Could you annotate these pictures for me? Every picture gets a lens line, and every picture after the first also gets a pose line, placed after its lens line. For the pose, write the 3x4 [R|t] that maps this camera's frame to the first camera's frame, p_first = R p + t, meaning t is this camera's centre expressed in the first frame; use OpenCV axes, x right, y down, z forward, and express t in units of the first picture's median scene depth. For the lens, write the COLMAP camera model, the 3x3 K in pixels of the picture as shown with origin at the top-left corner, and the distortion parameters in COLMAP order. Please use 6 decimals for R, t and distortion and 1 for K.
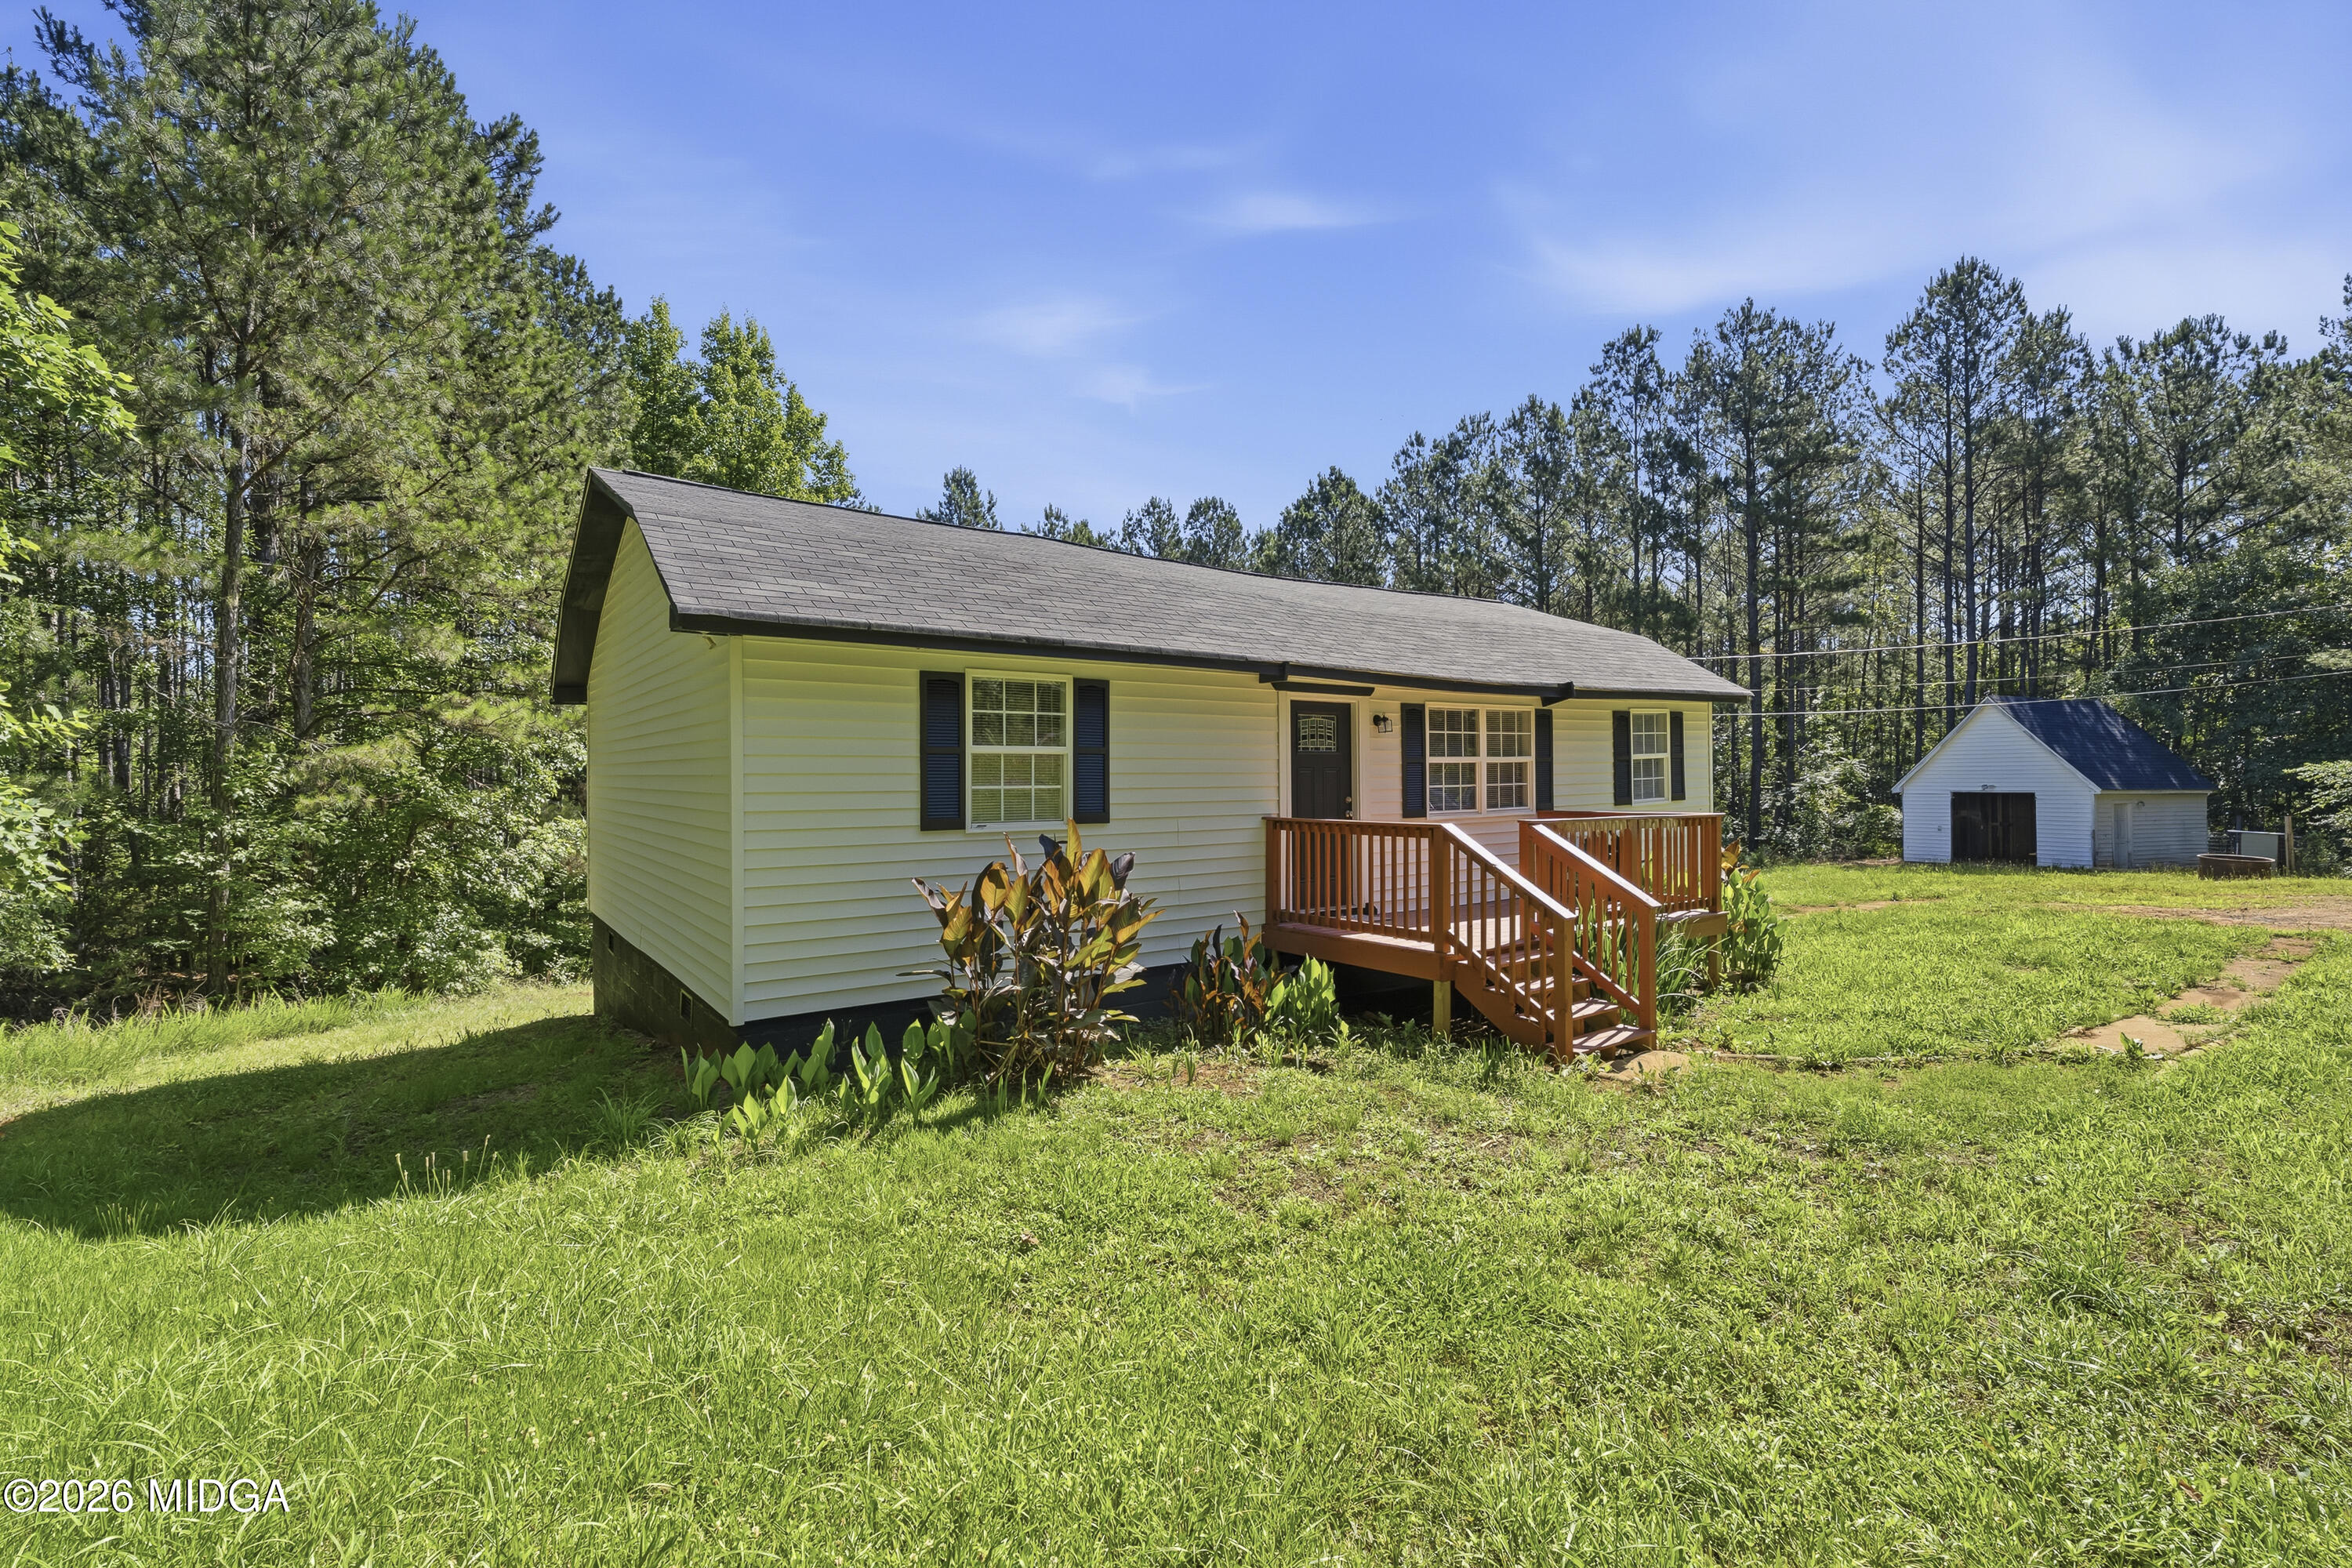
lens RADIAL K [[1065.6, 0, 1185.4], [0, 1065.6, 768.6], [0, 0, 1]] dist [-0.012925, 0.003497]
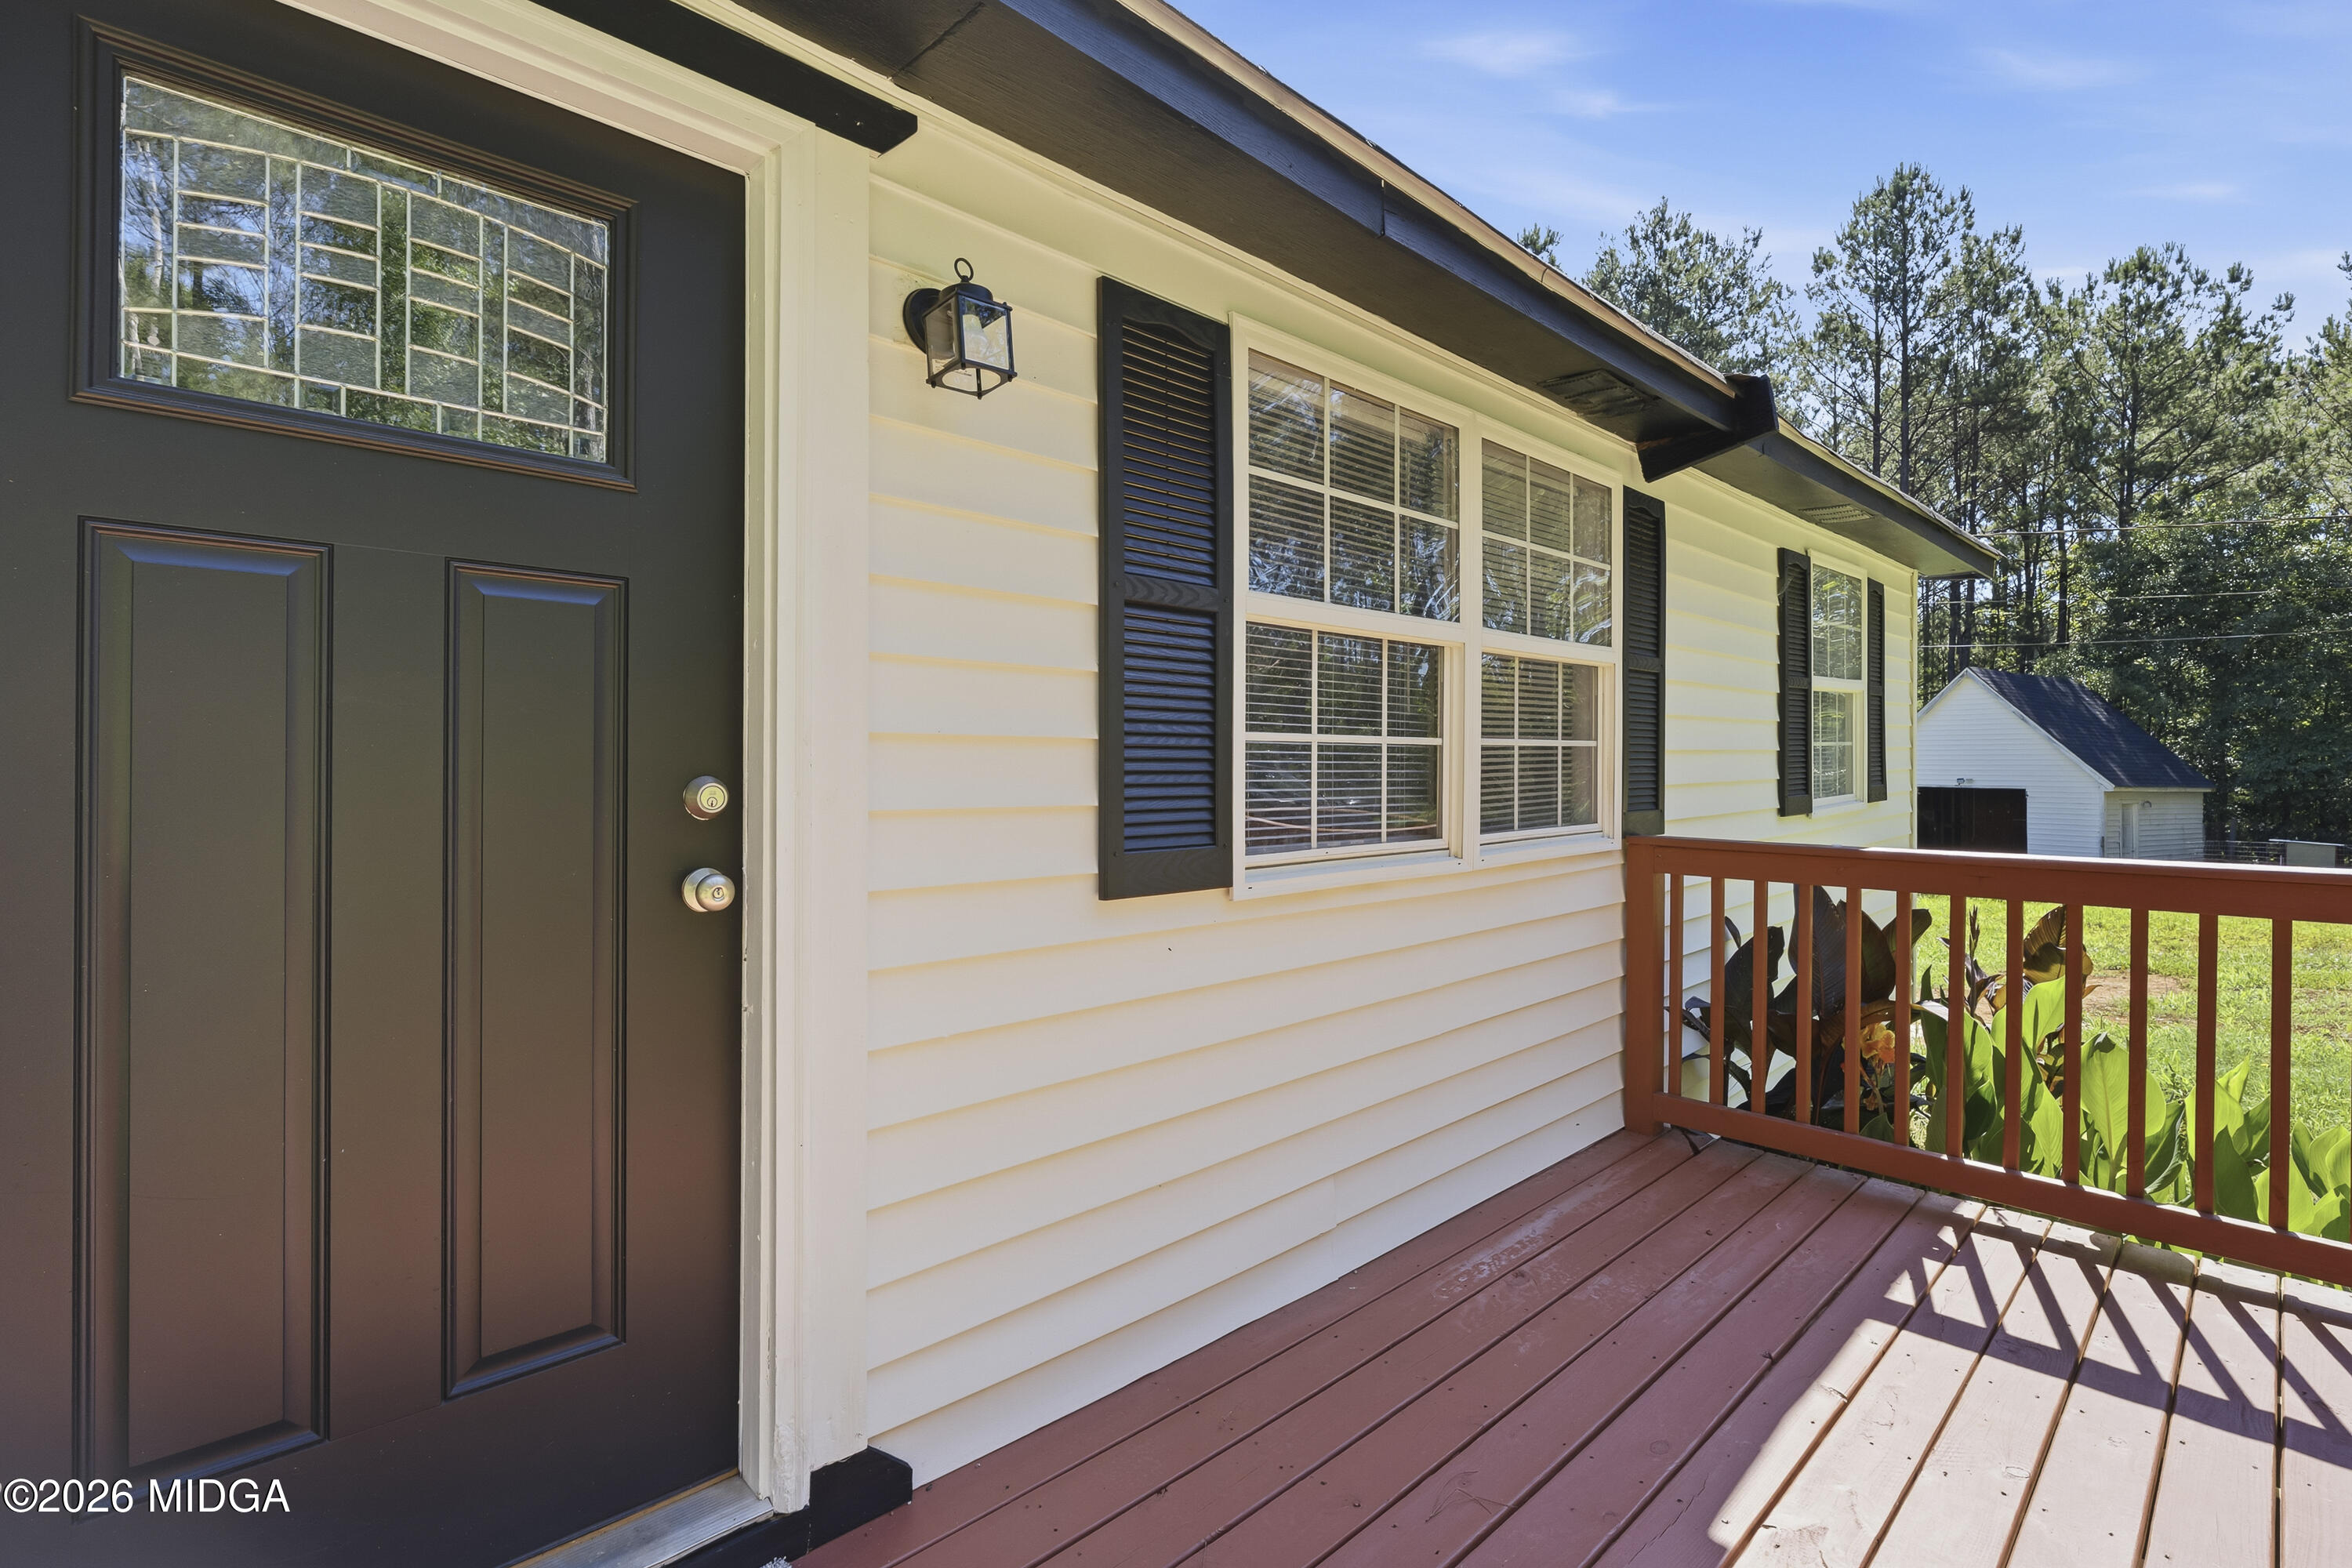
lens RADIAL K [[1065.6, 0, 1169.2], [0, 1065.6, 764.9], [0, 0, 1]] dist [-0.012925, 0.003497]
pose [[0.993234, 0.012675, 0.115435, 0.061448], [-0.013815, 0.999863, 0.009082, 0.006721], [-0.115304, -0.010615, 0.993273, 0.257320]]
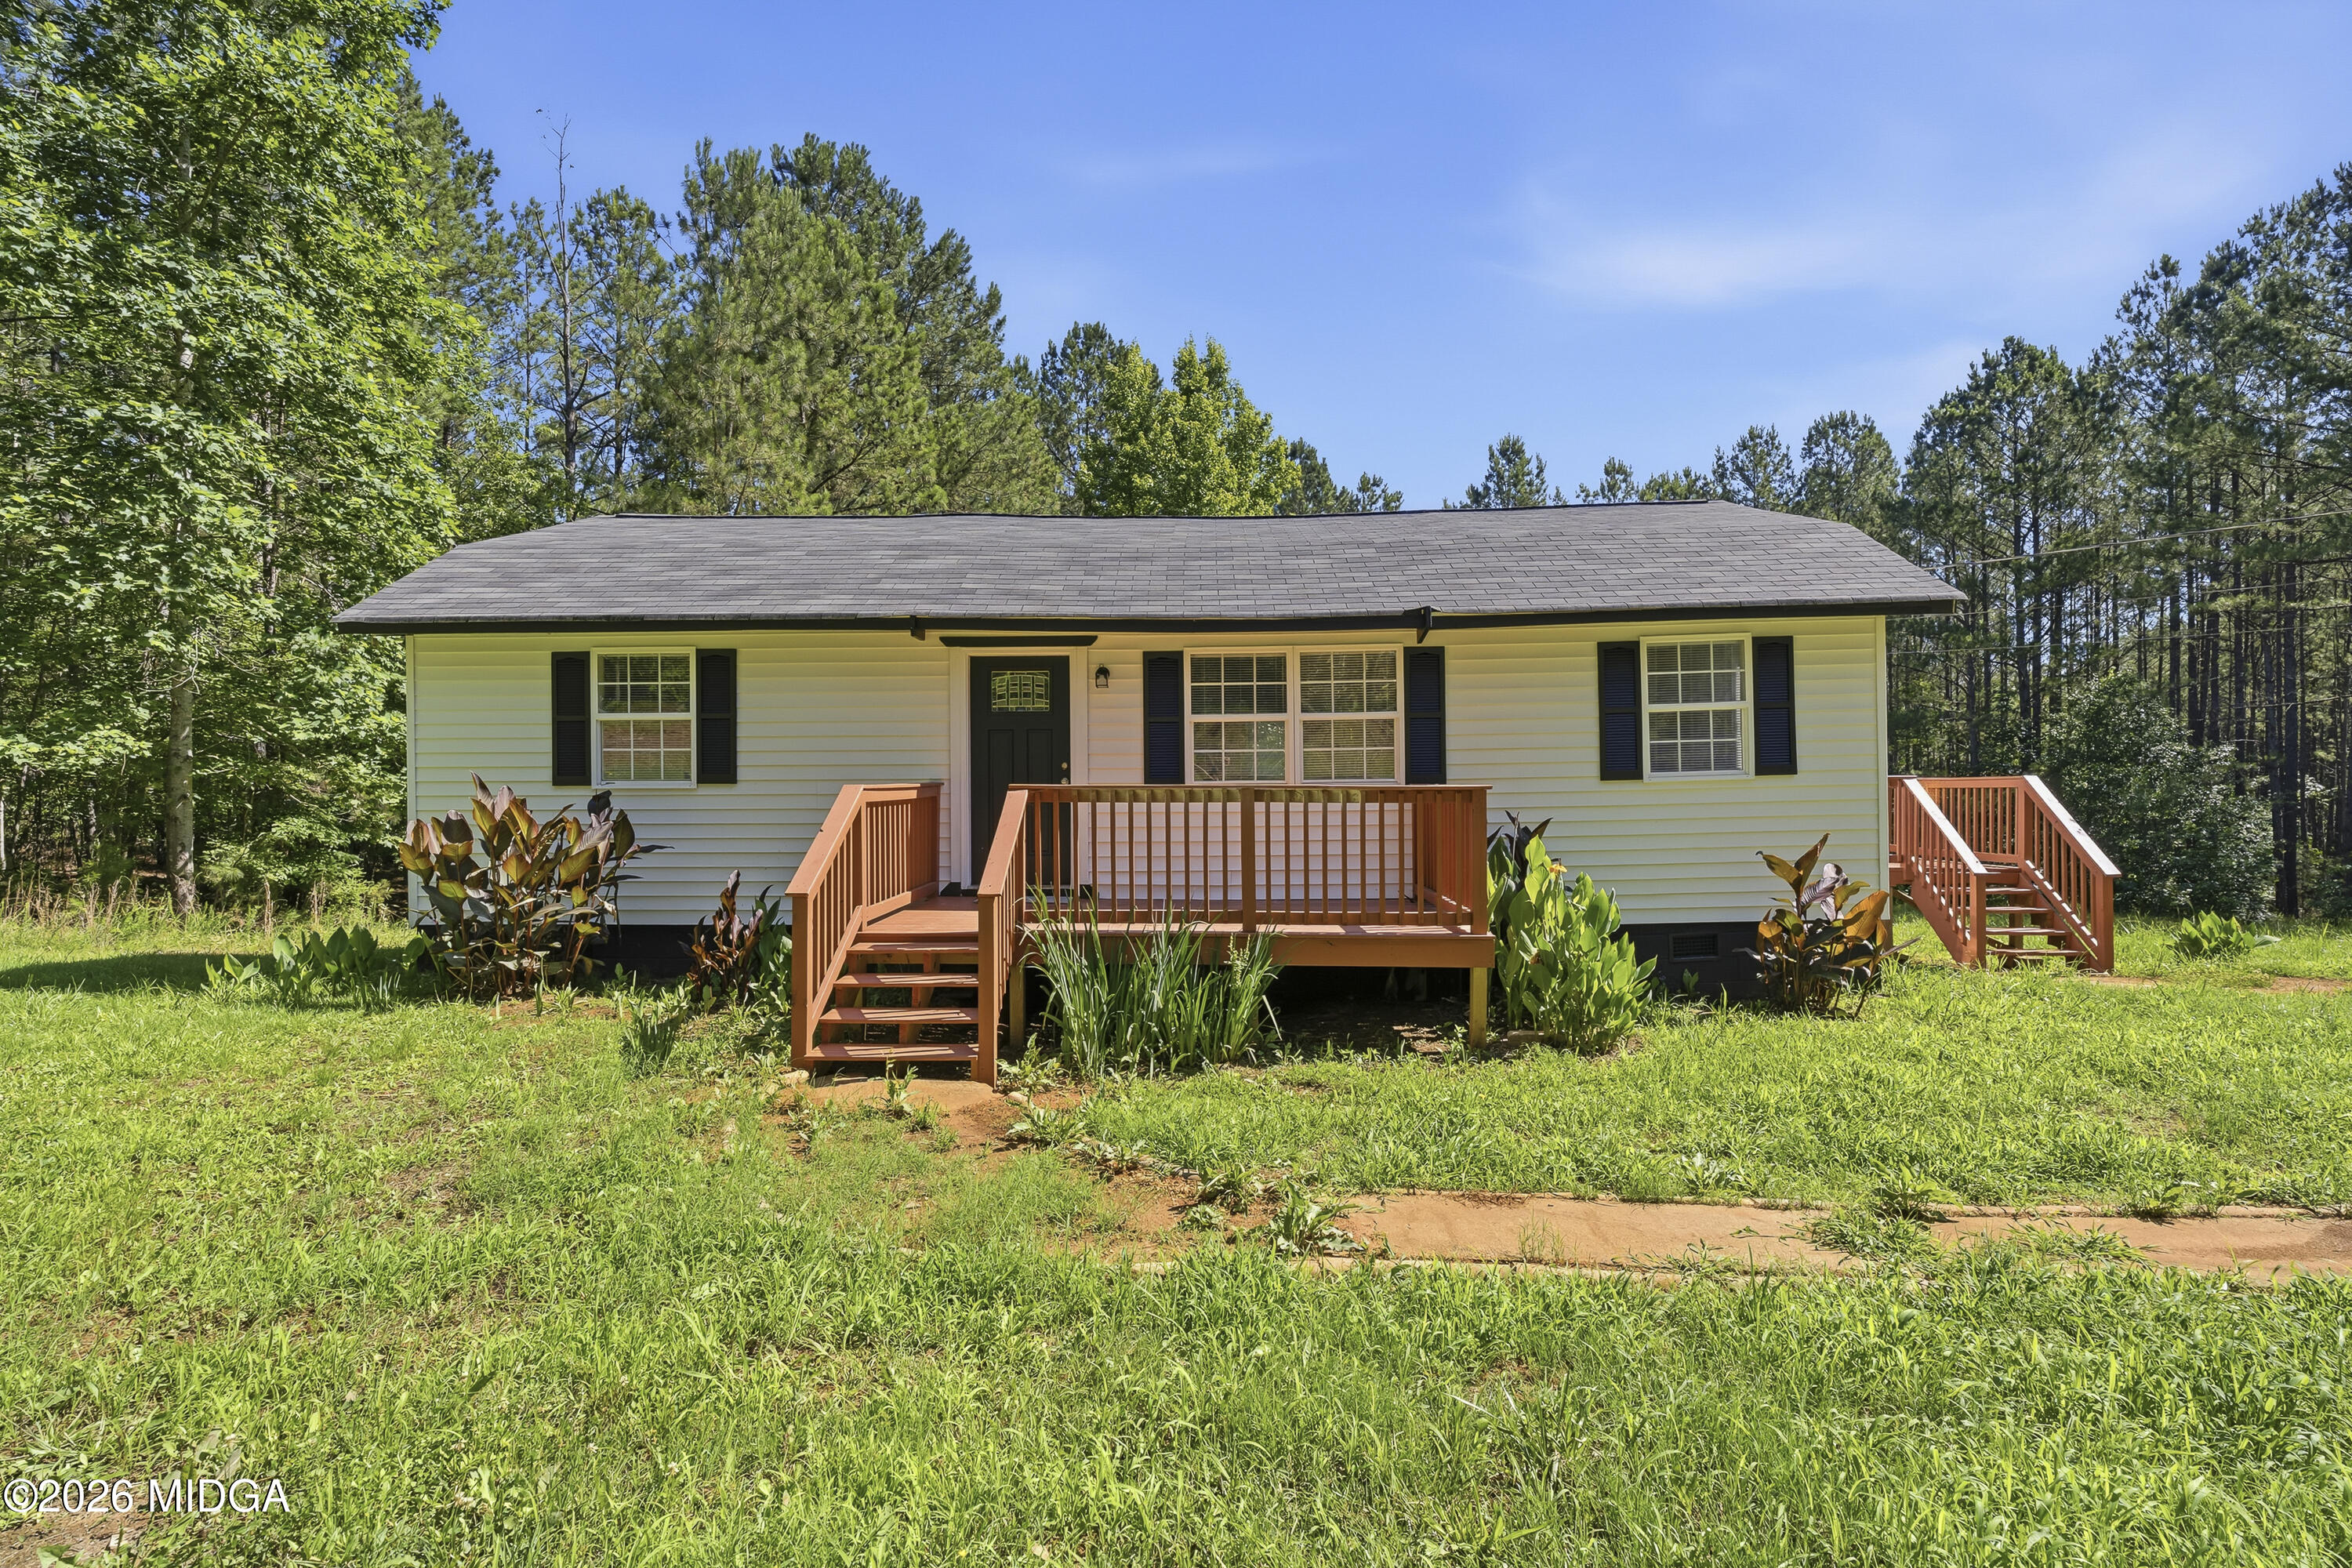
lens RADIAL K [[1065.6, 0, 1166.4], [0, 1065.6, 780.8], [0, 0, 1]] dist [-0.012925, 0.003497]
pose [[0.783059, 0.006089, -0.621918, 0.234526], [0.006021, 0.999831, 0.017371, 0.008274], [0.621919, -0.017347, 0.782890, 0.109844]]
